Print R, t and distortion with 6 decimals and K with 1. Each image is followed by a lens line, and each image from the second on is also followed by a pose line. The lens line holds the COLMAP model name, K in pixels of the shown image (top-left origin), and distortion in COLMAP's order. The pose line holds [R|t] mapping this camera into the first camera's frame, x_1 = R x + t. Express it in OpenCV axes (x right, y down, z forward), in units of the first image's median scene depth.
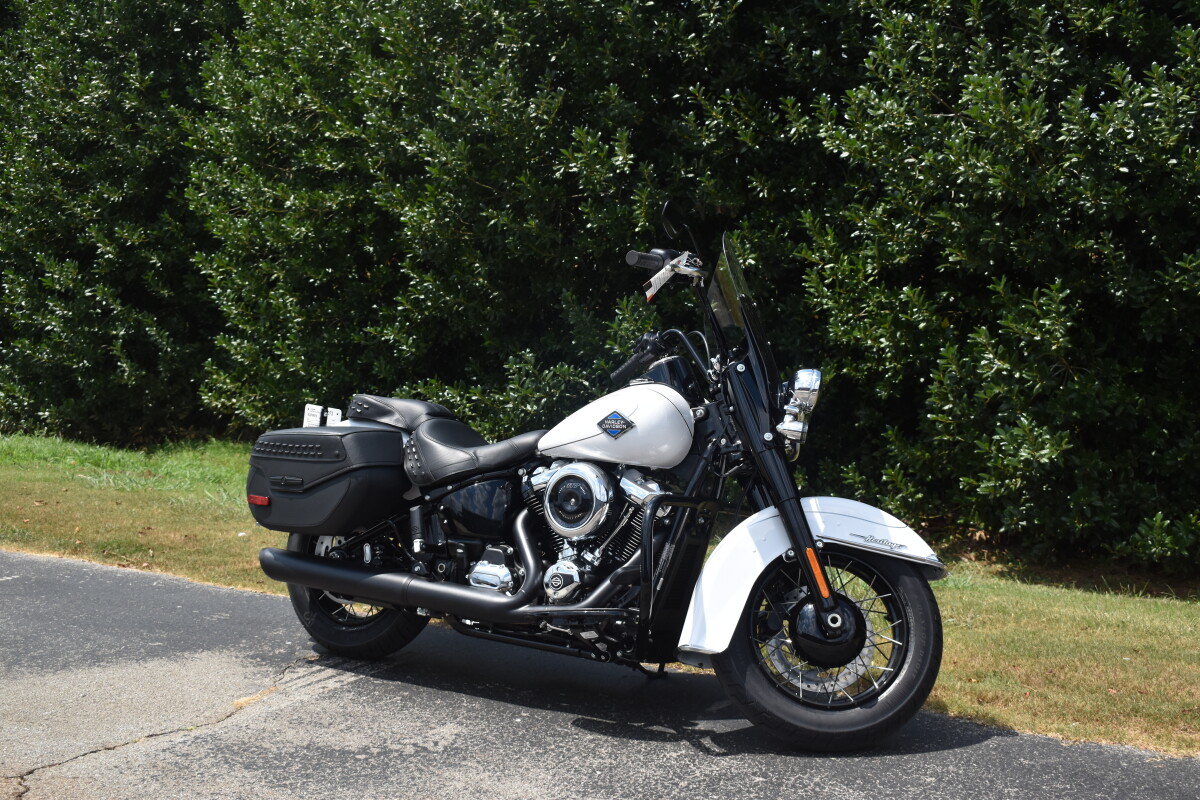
lens RADIAL K [[1547.6, 0, 599.4], [0, 1547.6, 399.1], [0, 0, 1]] dist [-0.054533, 0.000000]
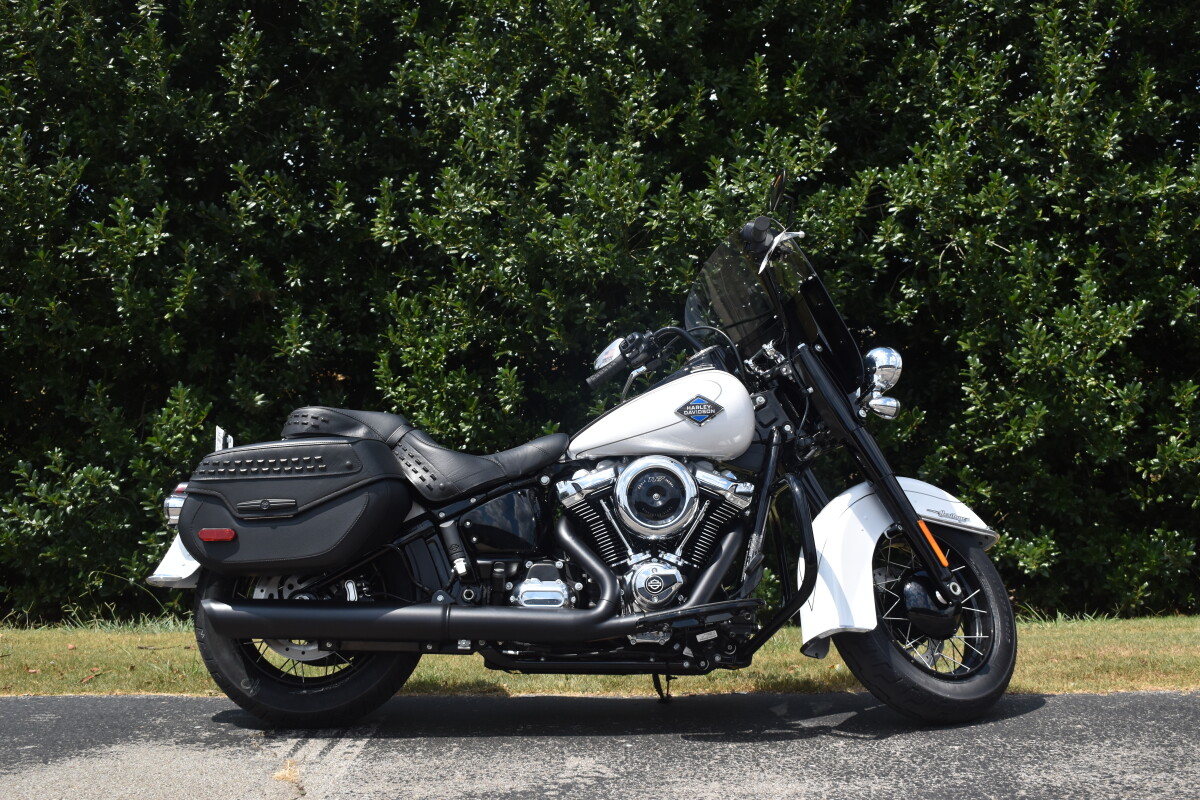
lens RADIAL K [[1547.6, 0, 600.0], [0, 1547.6, 400.6], [0, 0, 1]] dist [-0.054533, 0.000000]
pose [[0.844302, -0.000640, 0.535867, -0.511912], [0.063748, 0.993018, -0.099253, 0.094253], [-0.532062, 0.117960, 0.838448, 0.234766]]
